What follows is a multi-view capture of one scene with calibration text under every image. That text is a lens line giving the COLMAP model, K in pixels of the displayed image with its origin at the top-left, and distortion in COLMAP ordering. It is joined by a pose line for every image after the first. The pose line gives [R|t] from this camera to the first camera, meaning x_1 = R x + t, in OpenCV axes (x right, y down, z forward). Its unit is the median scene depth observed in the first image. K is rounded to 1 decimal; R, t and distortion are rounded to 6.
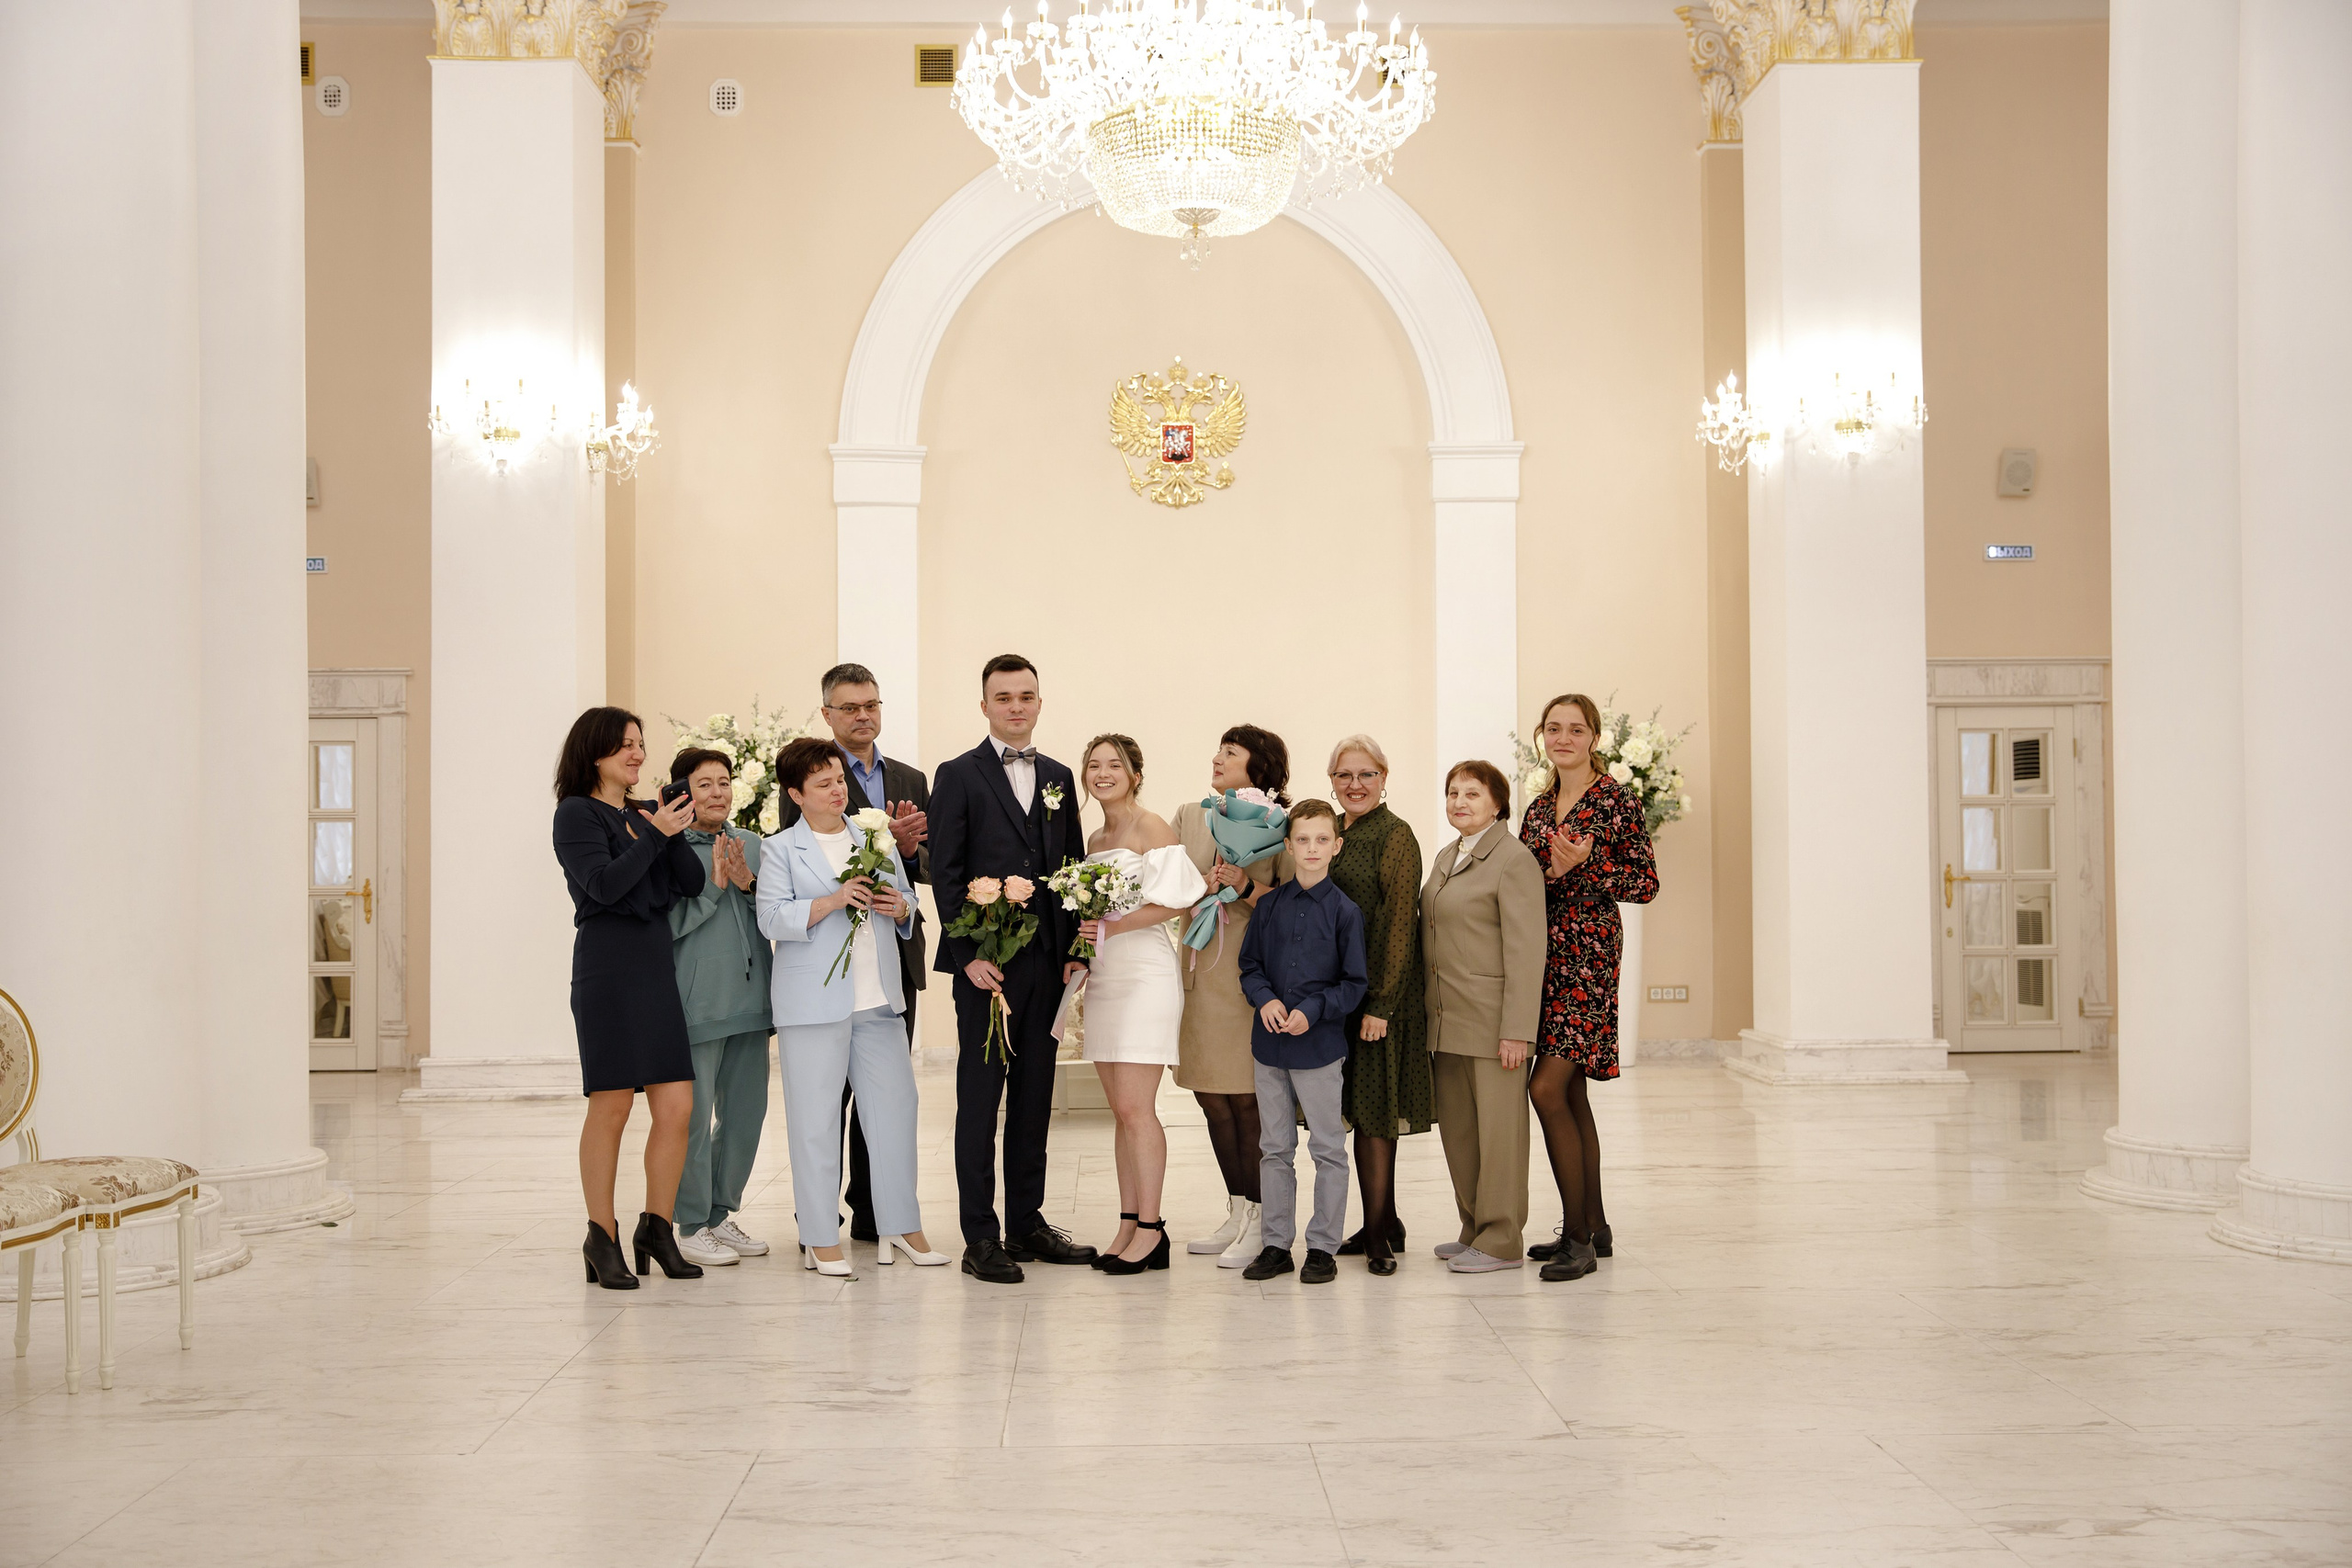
lens RADIAL K [[2607.2, 0, 1200.5], [0, 2607.2, 789.0], [0, 0, 1]] dist [0.023802, 0.000000]
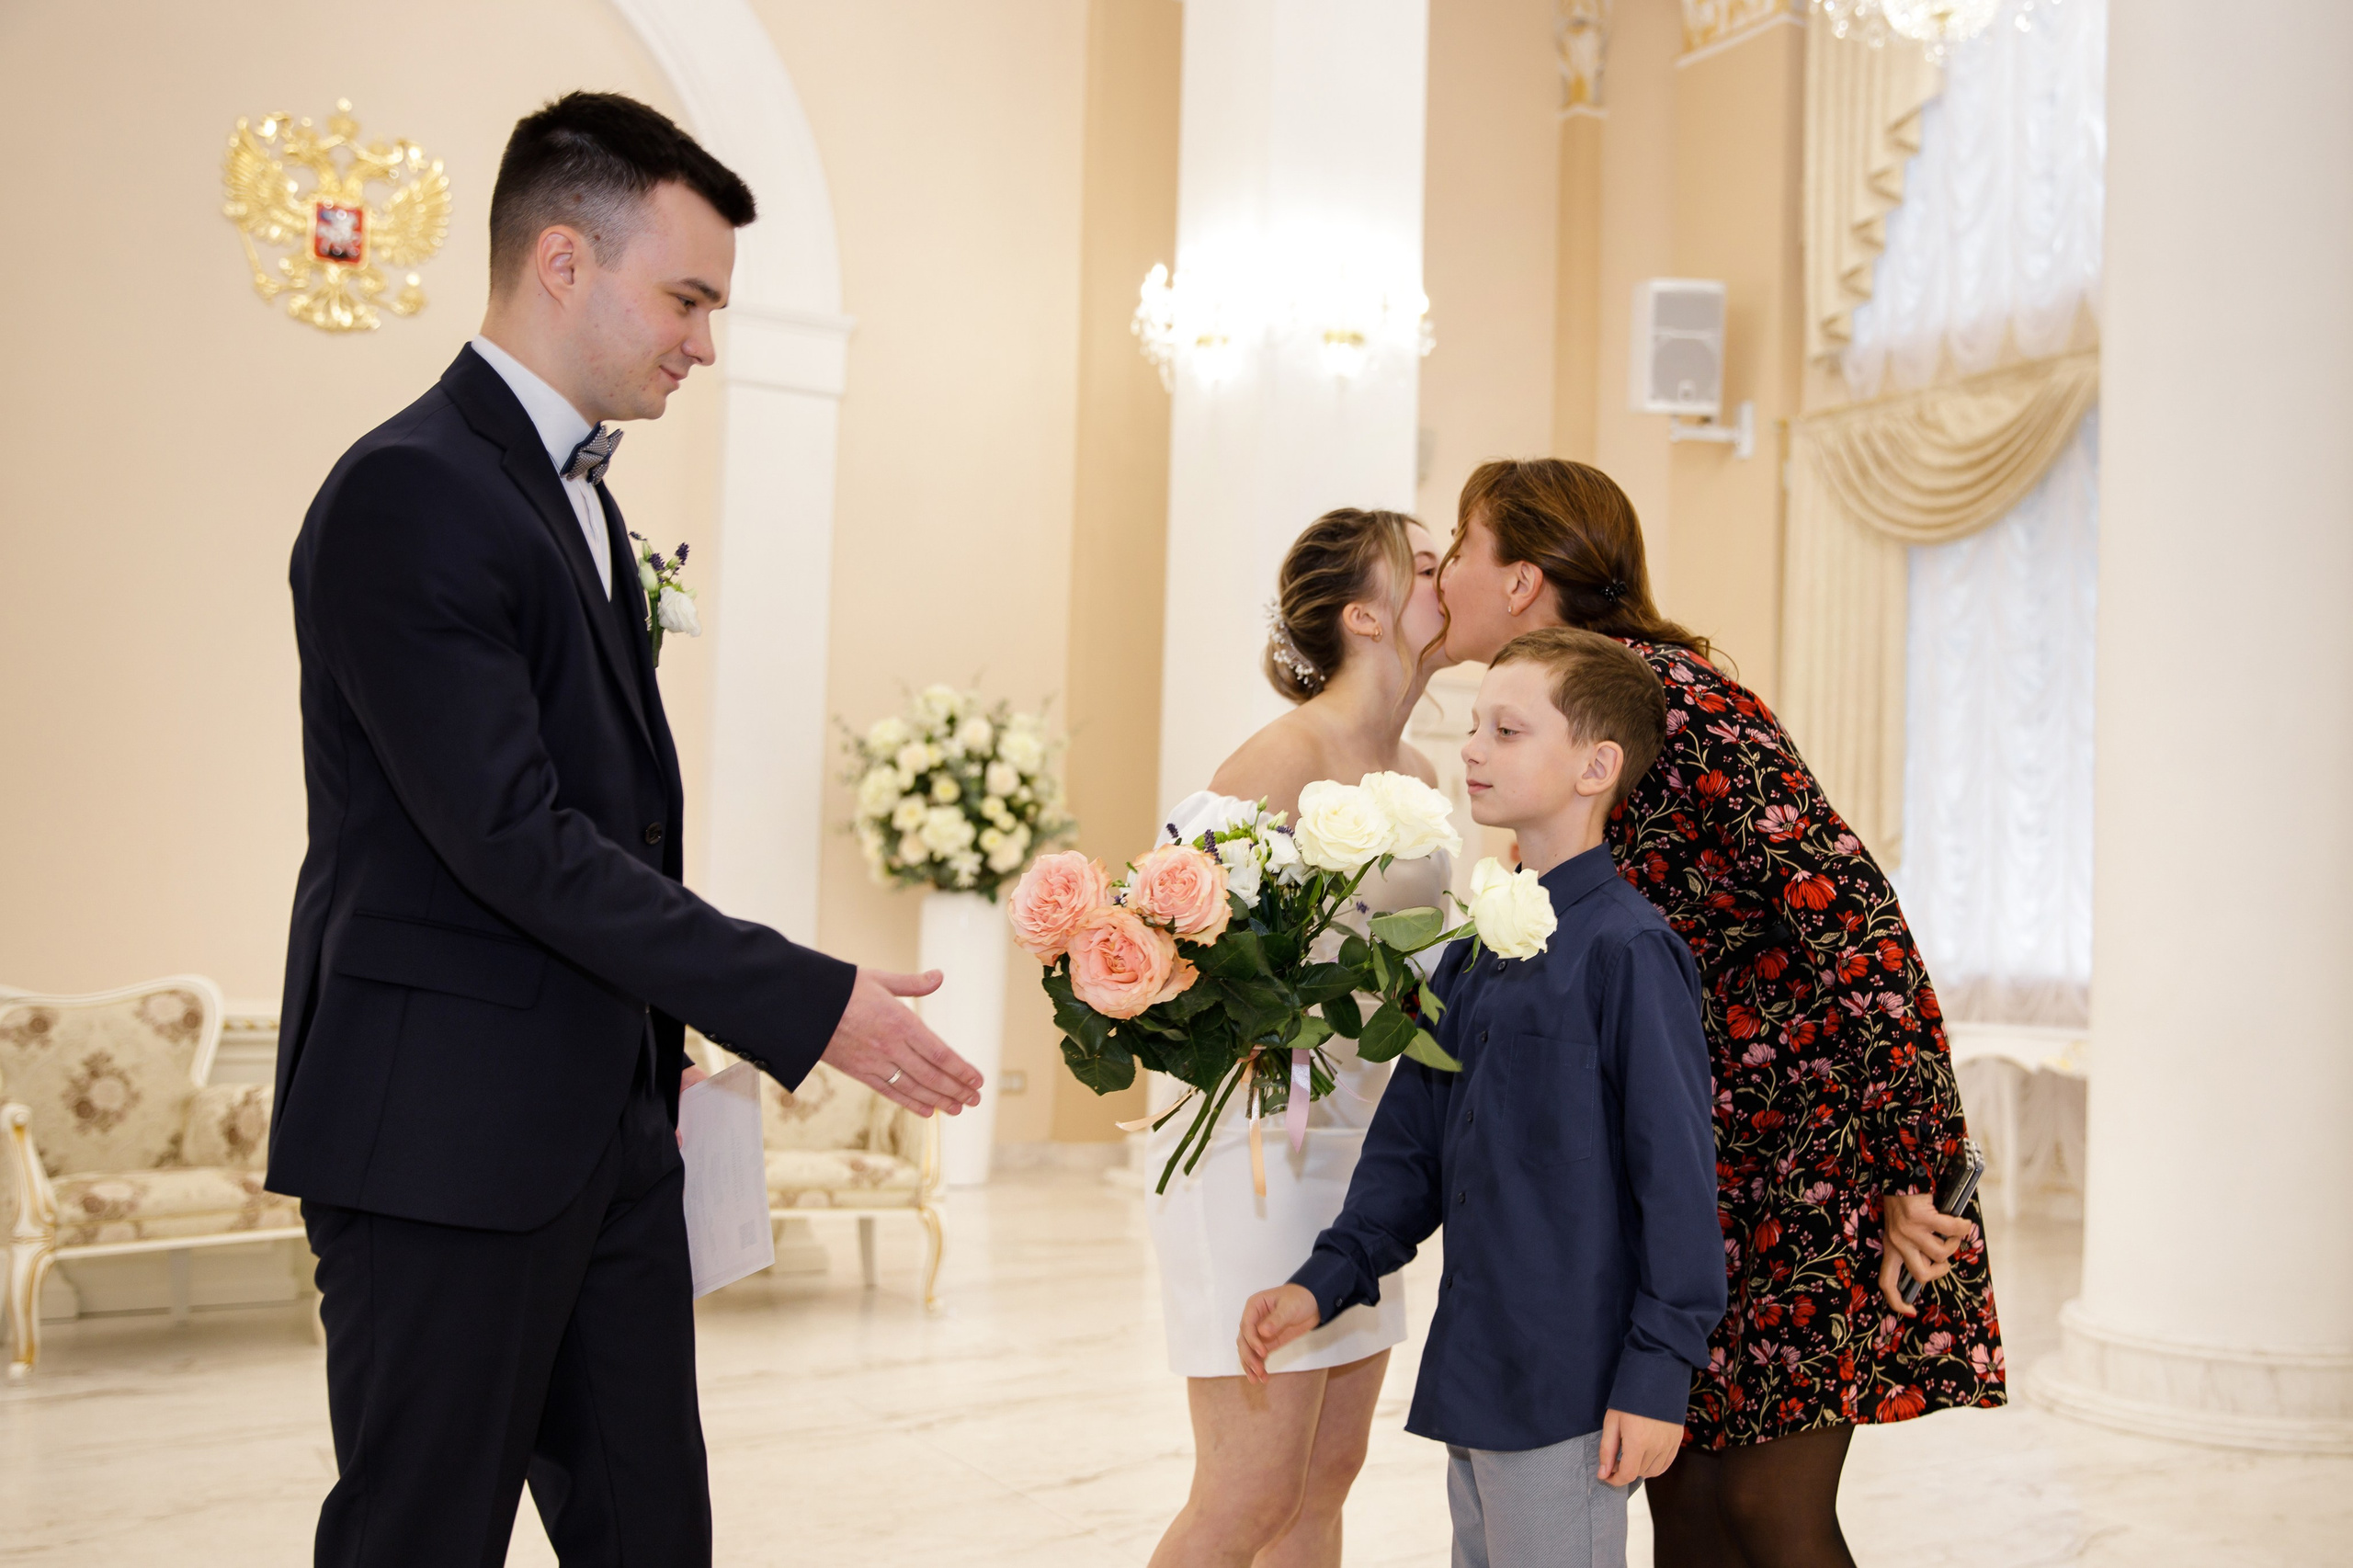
lens RADIAL K [[2315.9, 0, 1255.8], [0, 2315.9, 847.0], [0, 0, 1]] dist [0.025804, 0.000000]
pose [[0.873431, 0.049496, 0.484426, -0.087305], [-0.044754, 0.998770, -0.021355, 0.023045], [-0.484887, -0.003028, 0.874572, 0.405934]]
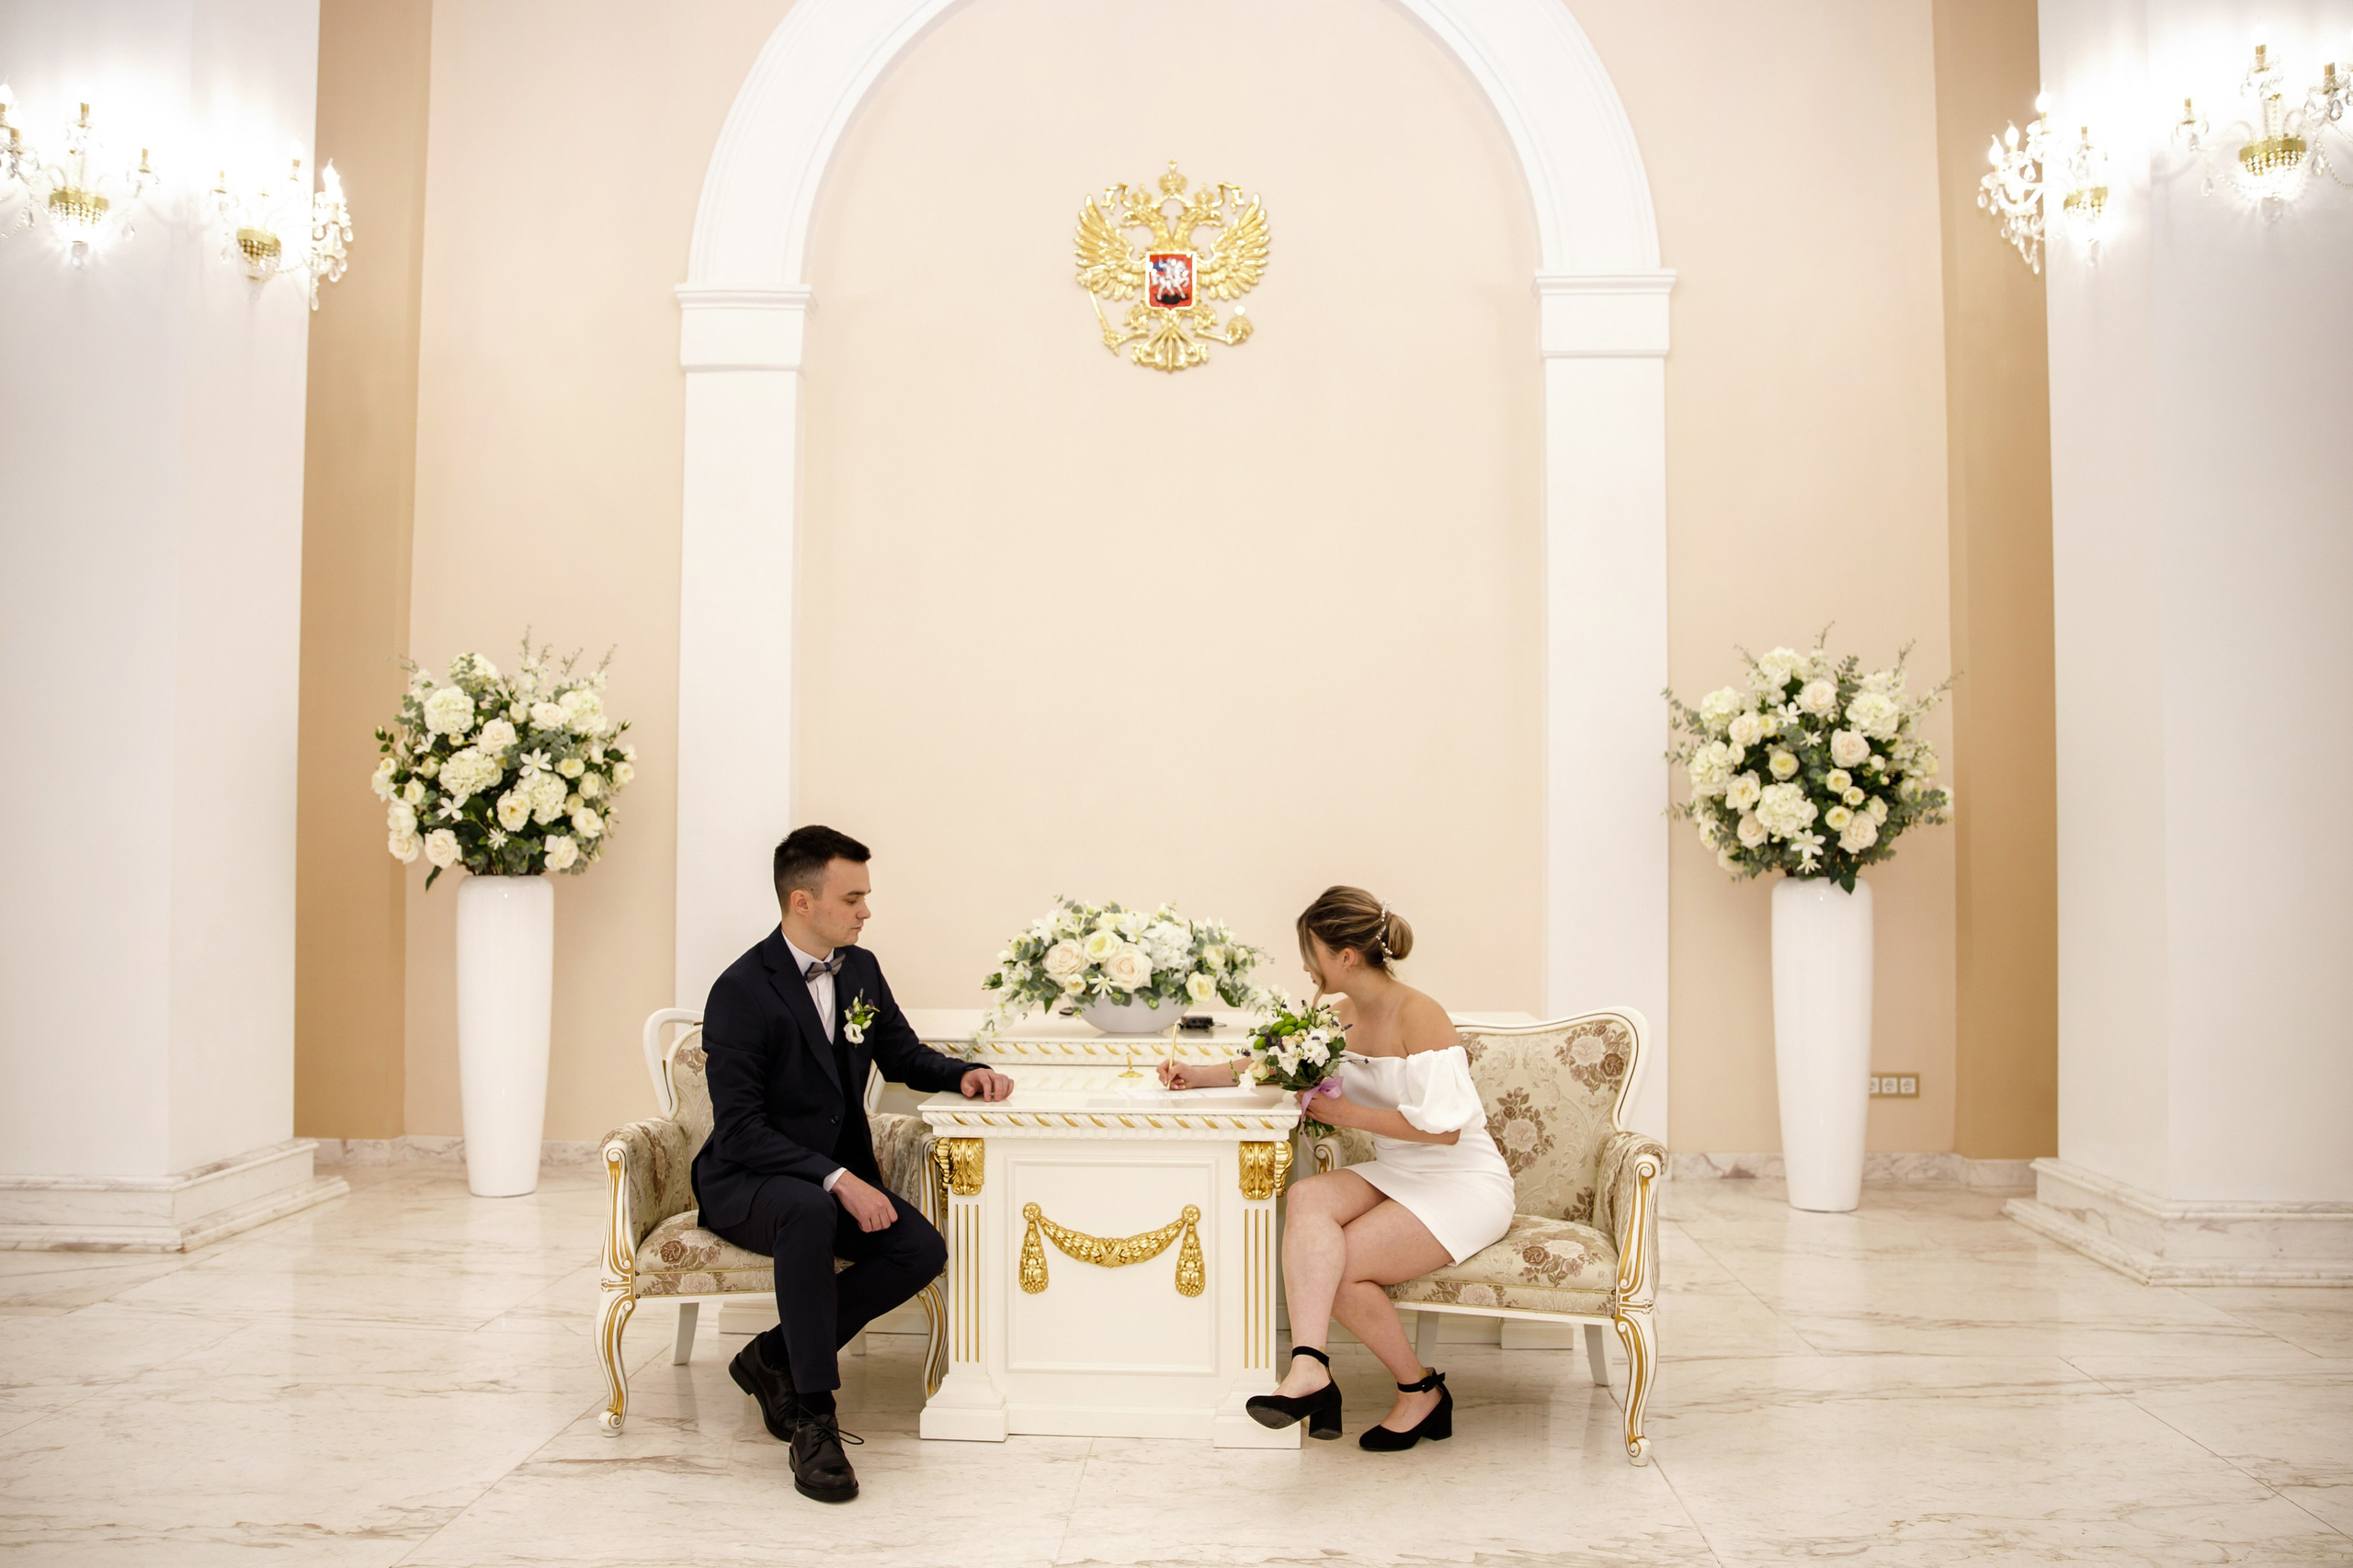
lens RADIAL K [[1701.1, 0, 1194.4], [0, 1701.1, 823.2], [0, 0, 1]] dist [-0.071695, 0.053021]
pose [[0.995941, 0.008709, -0.089584, 0.041323], [-0.009633, 0.999905, -0.009890, 0.017440], [0.089490, 0.010713, 0.995930, 0.586059]]
